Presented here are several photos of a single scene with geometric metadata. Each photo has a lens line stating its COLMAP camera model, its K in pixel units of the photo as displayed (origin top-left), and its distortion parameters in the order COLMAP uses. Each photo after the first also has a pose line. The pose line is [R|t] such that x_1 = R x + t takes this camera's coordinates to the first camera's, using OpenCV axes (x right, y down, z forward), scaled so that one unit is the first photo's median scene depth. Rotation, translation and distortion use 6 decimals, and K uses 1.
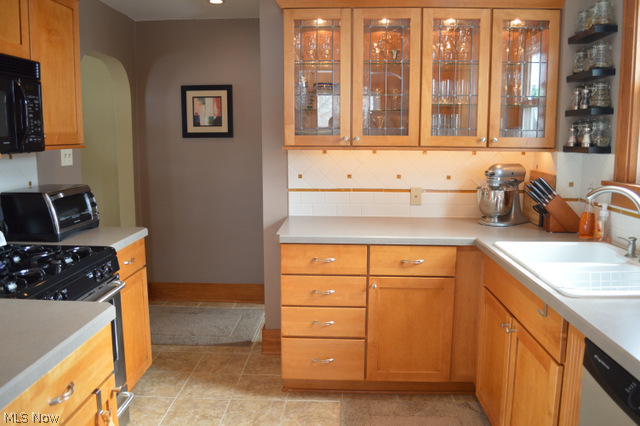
lens RADIAL K [[513.7, 0, 319.8], [0, 513.7, 210.6], [0, 0, 1]] dist [-0.083199, 0.013401]
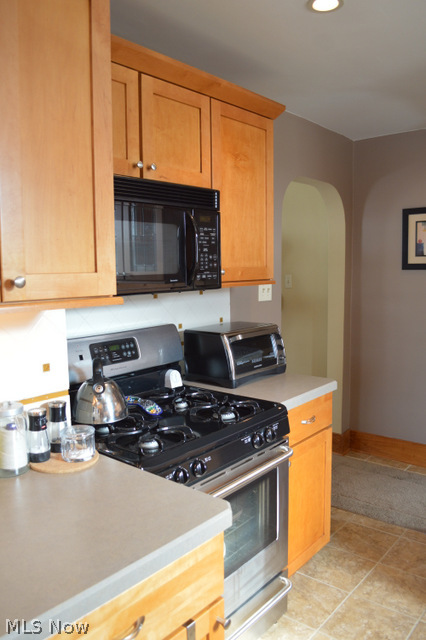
lens RADIAL K [[513.7, 0, 214.3], [0, 513.7, 321.5], [0, 0, 1]] dist [-0.083199, 0.013401]
pose [[0.793212, 0.052466, -0.606681, 0.003931], [-0.071670, 0.997401, -0.007451, -0.041829], [0.604713, 0.049391, 0.794911, 0.210631]]
